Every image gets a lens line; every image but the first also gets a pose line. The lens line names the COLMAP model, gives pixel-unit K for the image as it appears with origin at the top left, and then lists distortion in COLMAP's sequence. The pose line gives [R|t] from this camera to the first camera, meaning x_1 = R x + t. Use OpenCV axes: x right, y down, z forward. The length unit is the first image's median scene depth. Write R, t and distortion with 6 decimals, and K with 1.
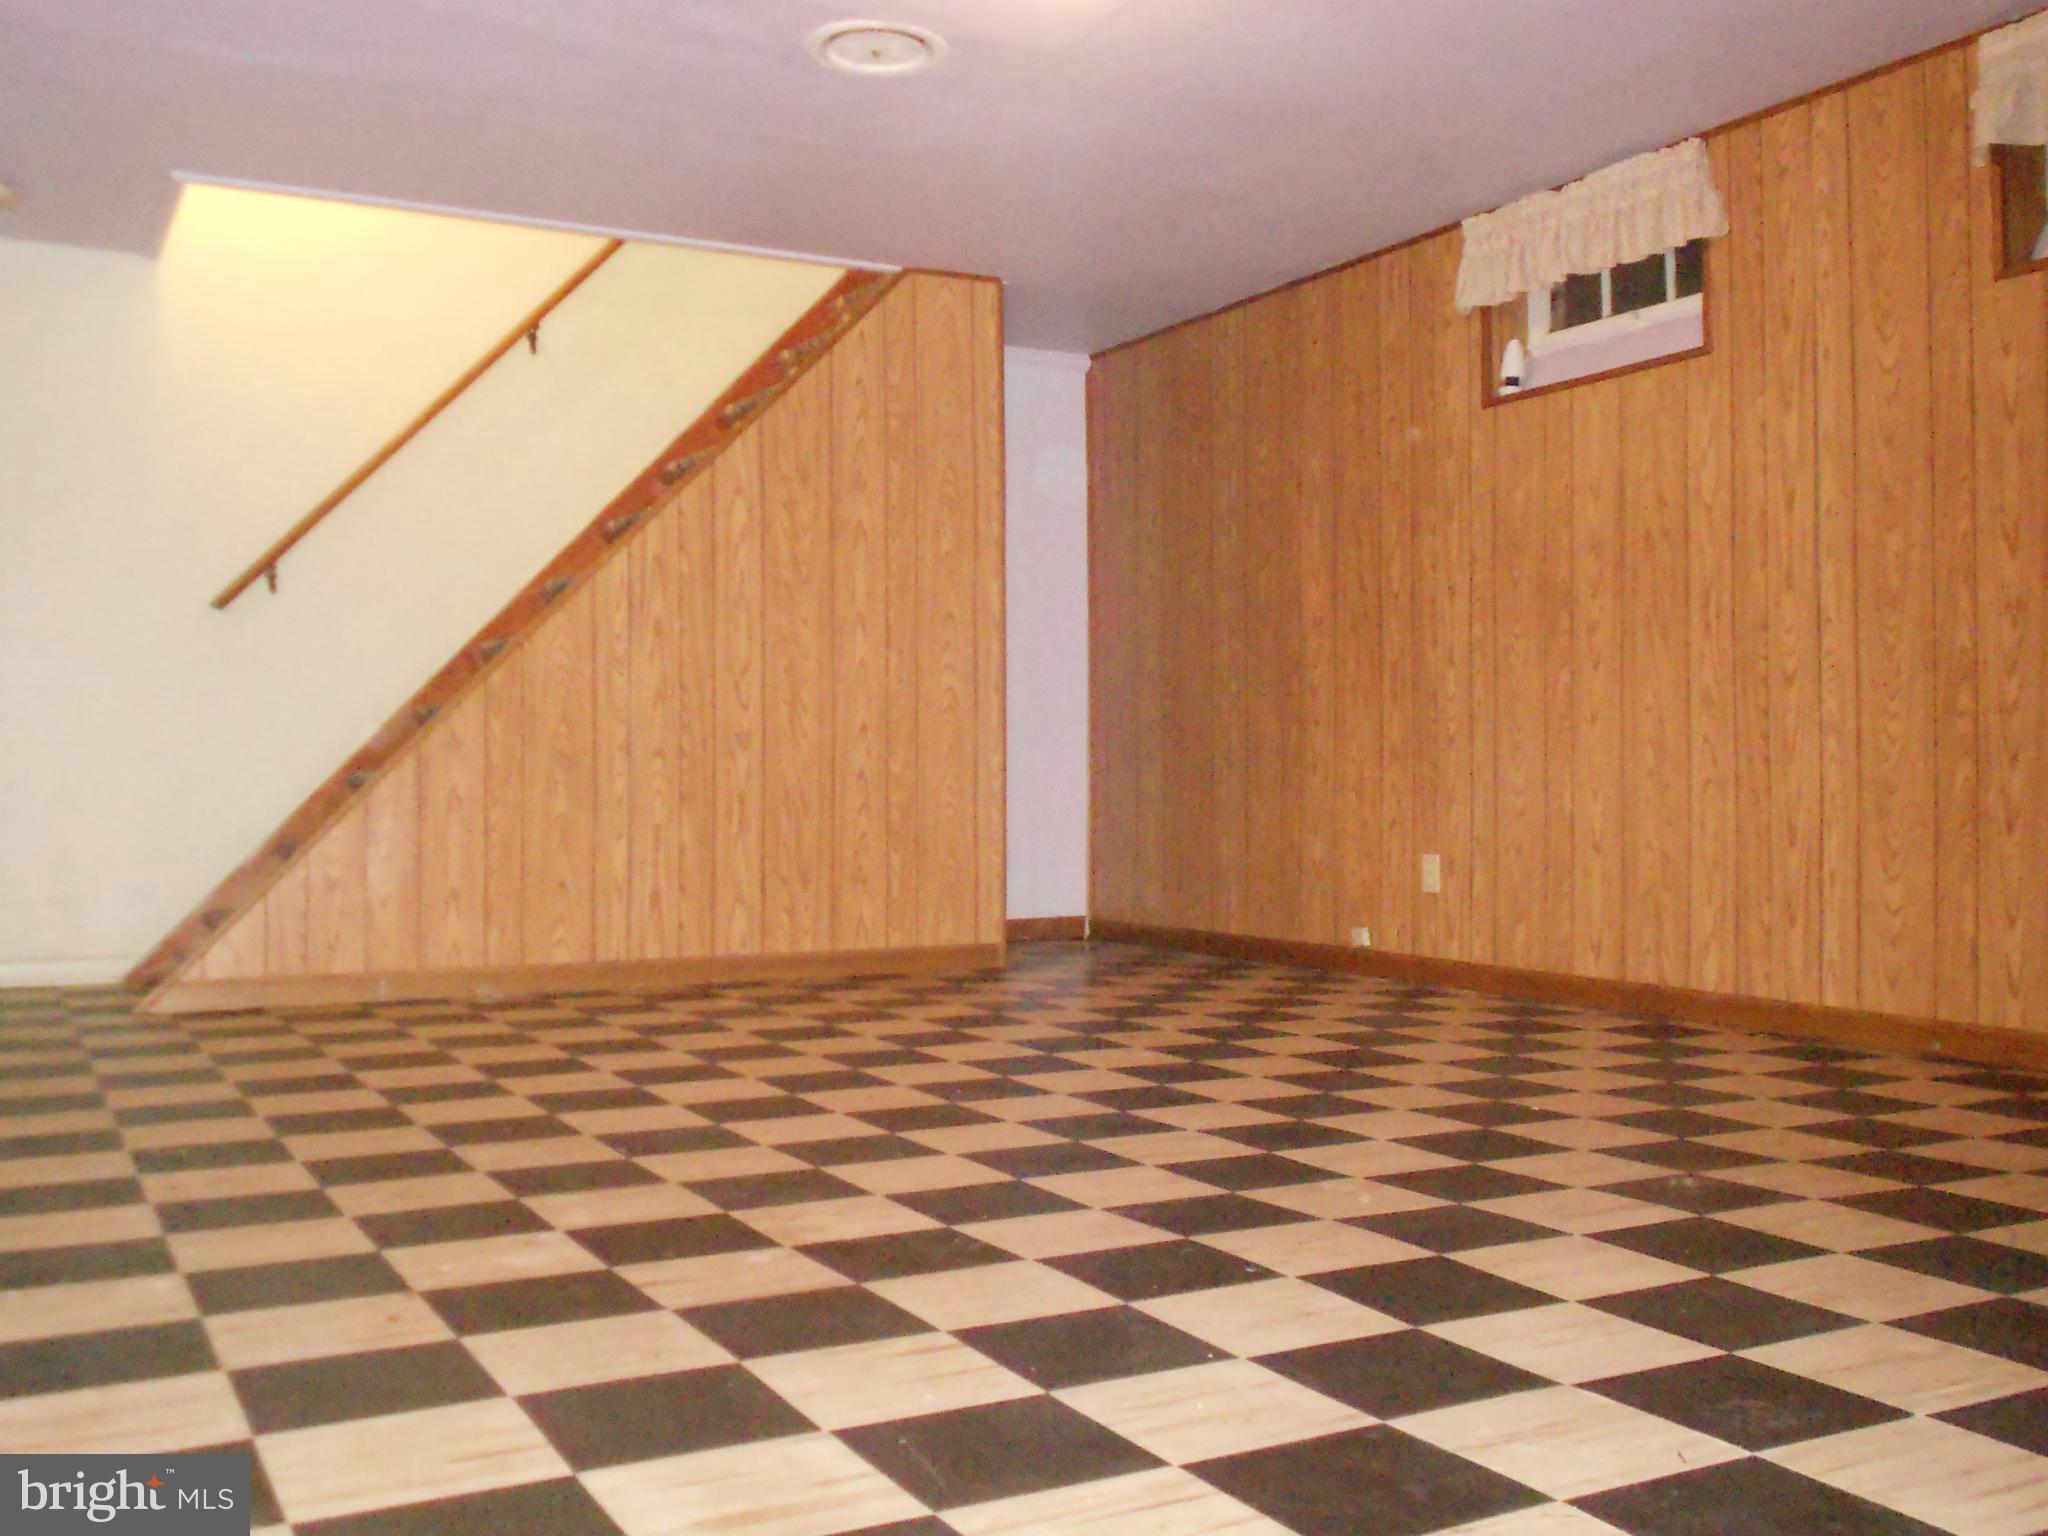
lens RADIAL K [[1973.6, 0, 1024.0], [0, 1973.6, 768.0], [0, 0, 1]] dist [-0.048444, 0.000924]
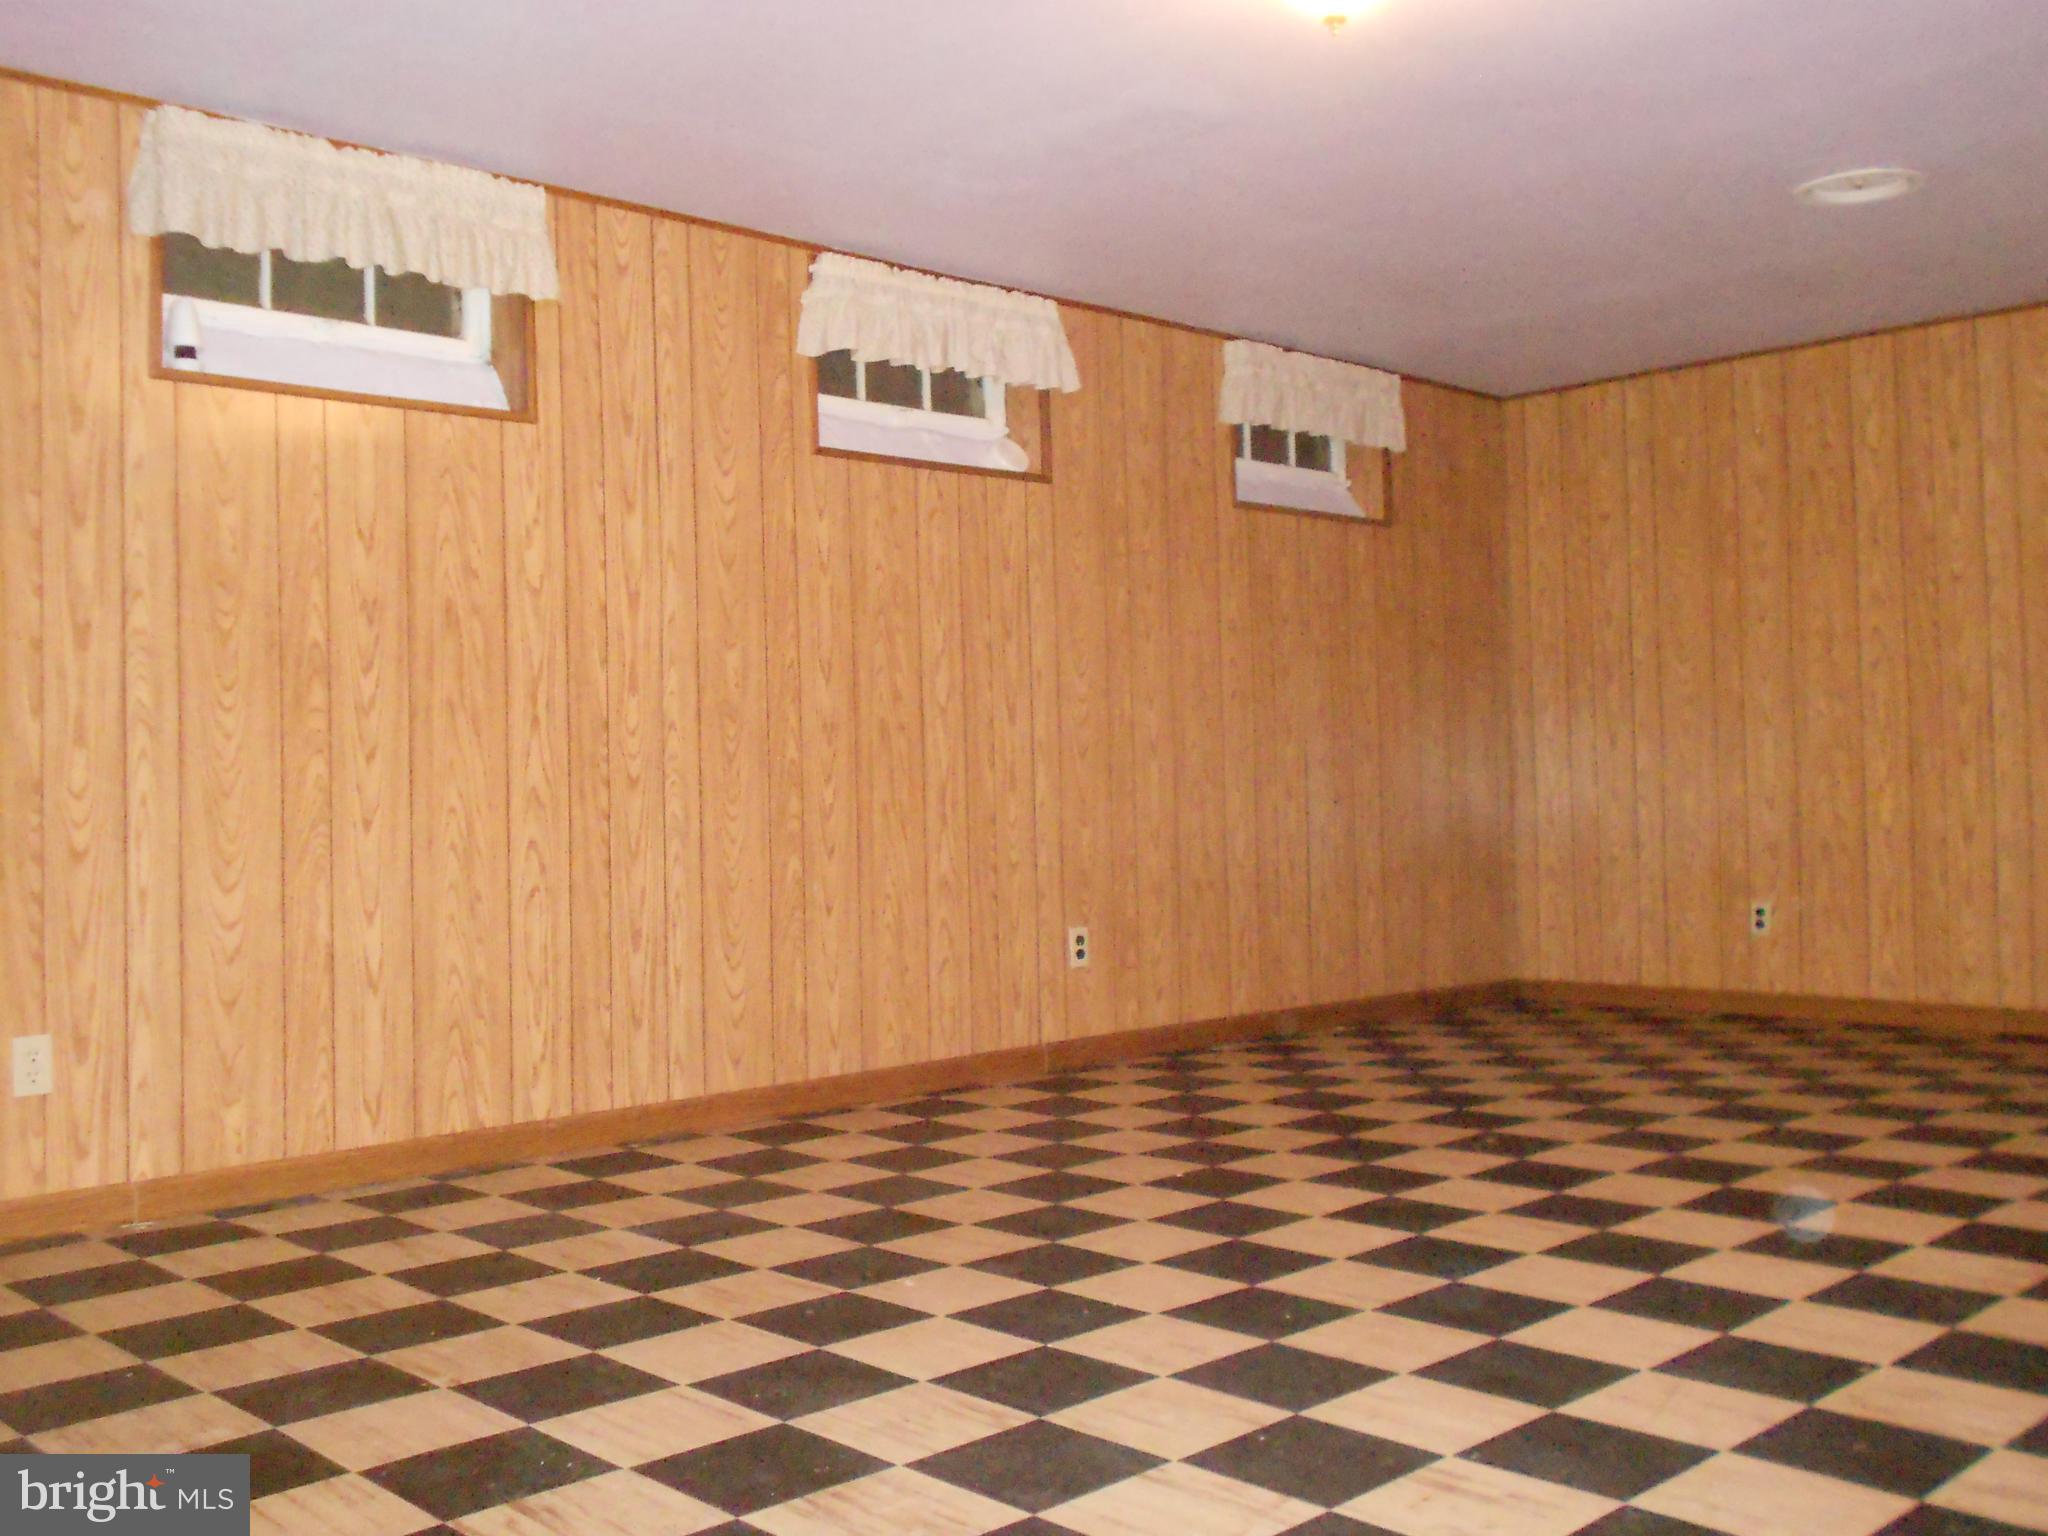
lens RADIAL K [[1973.6, 0, 1024.0], [0, 1973.6, 768.0], [0, 0, 1]] dist [-0.048444, 0.000924]
pose [[-0.281449, 0.014208, 0.959471, -0.623748], [0.019271, 0.999772, -0.009152, -0.039157], [-0.959383, 0.015915, -0.281658, 1.091012]]
